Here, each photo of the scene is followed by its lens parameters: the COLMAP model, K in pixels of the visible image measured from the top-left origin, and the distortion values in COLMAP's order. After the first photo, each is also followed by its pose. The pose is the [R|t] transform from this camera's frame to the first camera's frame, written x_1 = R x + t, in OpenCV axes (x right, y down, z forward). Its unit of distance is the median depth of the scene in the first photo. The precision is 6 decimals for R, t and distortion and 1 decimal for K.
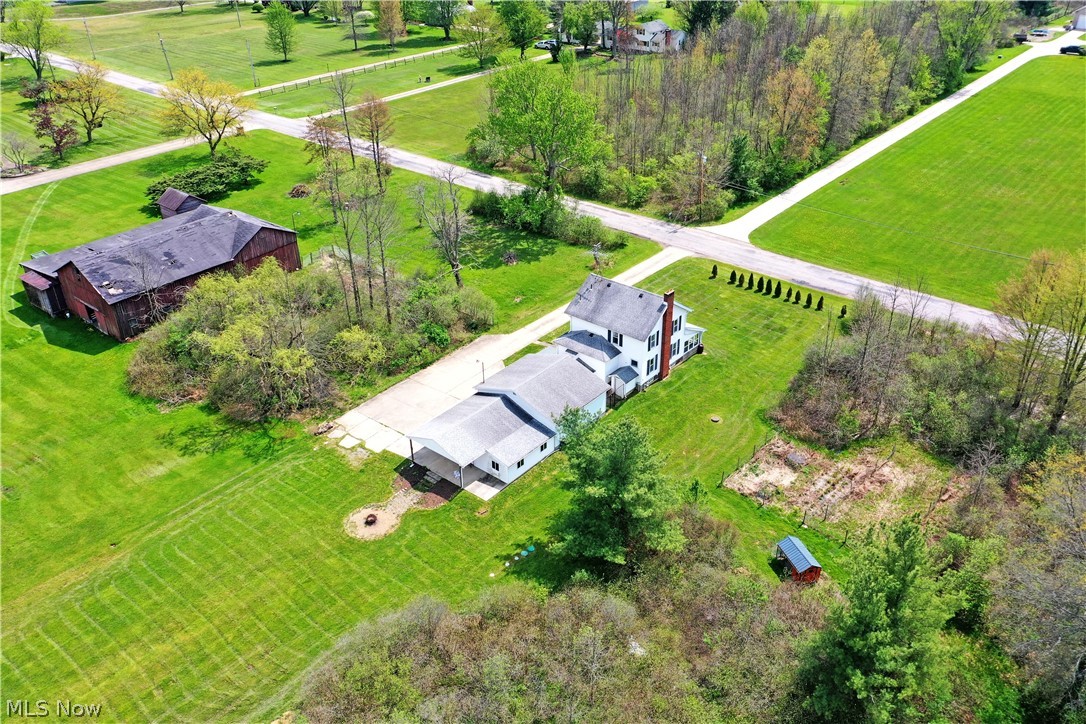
lens RADIAL K [[868.3, 0, 543.0], [0, 868.3, 362.0], [0, 0, 1]] dist [0.027529, -0.000813]
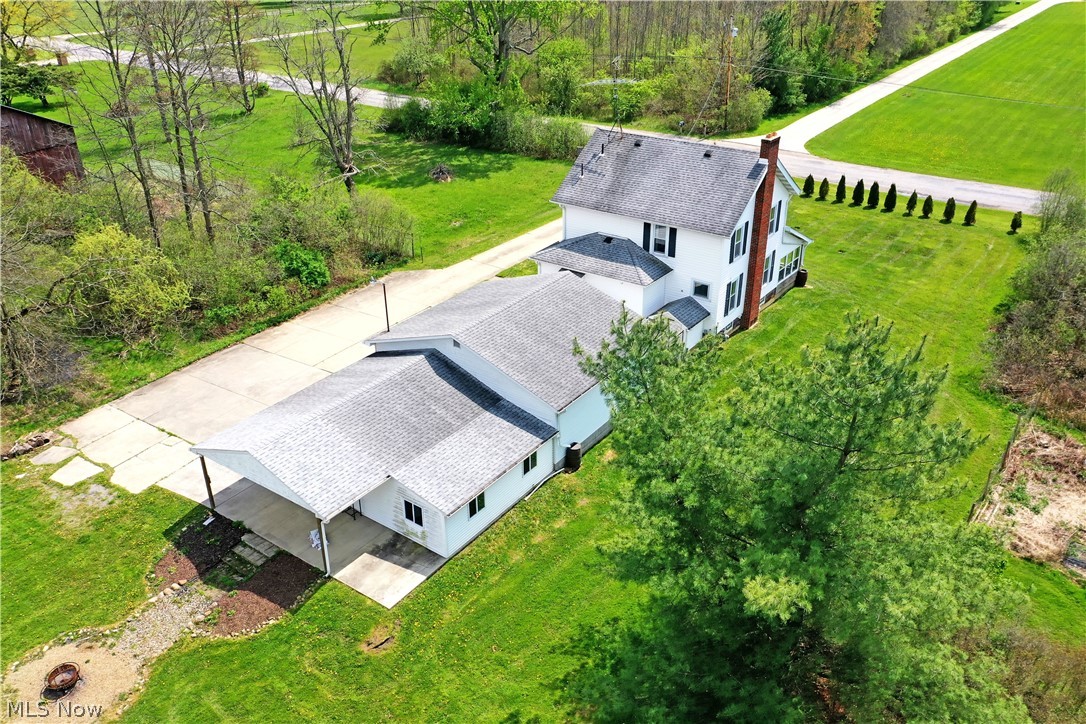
lens RADIAL K [[868.3, 0, 543.0], [0, 868.3, 362.0], [0, 0, 1]] dist [0.027529, -0.000813]
pose [[0.996988, -0.028406, 0.072168, -0.019662], [0.031886, 0.998361, -0.047529, 0.061979], [-0.070700, 0.049687, 0.996259, 0.518503]]
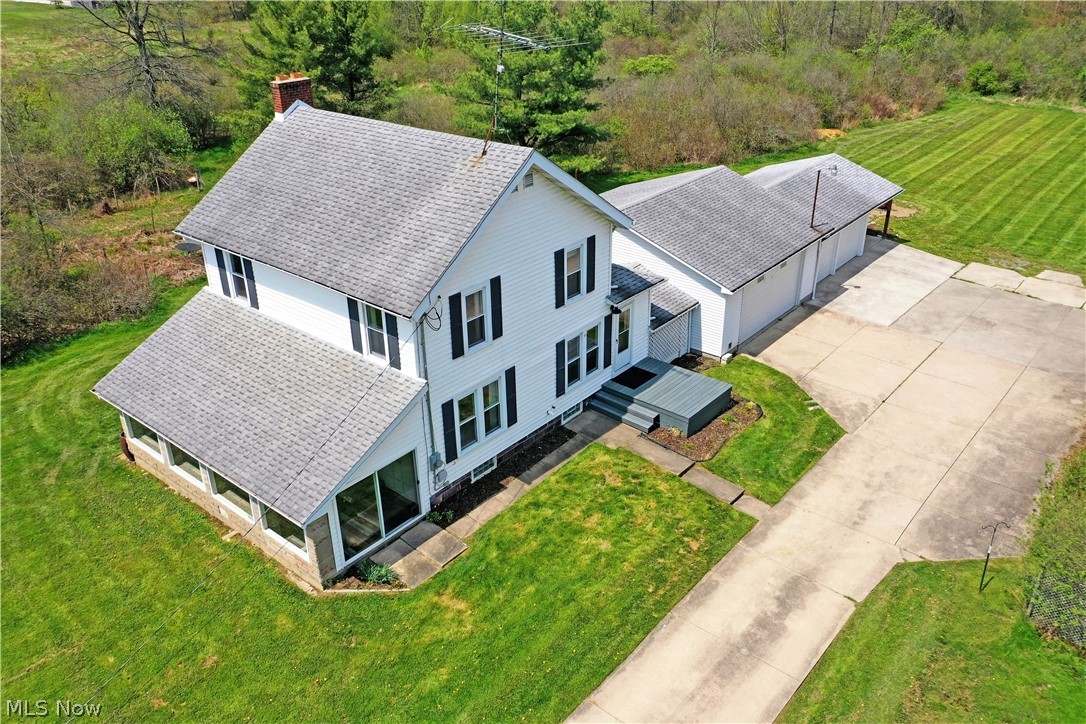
lens RADIAL K [[868.3, 0, 543.0], [0, 868.3, 362.0], [0, 0, 1]] dist [0.027529, -0.000813]
pose [[-0.999542, 0.027522, 0.012579, 0.052456], [0.025579, 0.546313, 0.837190, -0.280071], [0.016169, 0.837129, -0.546767, 1.228273]]
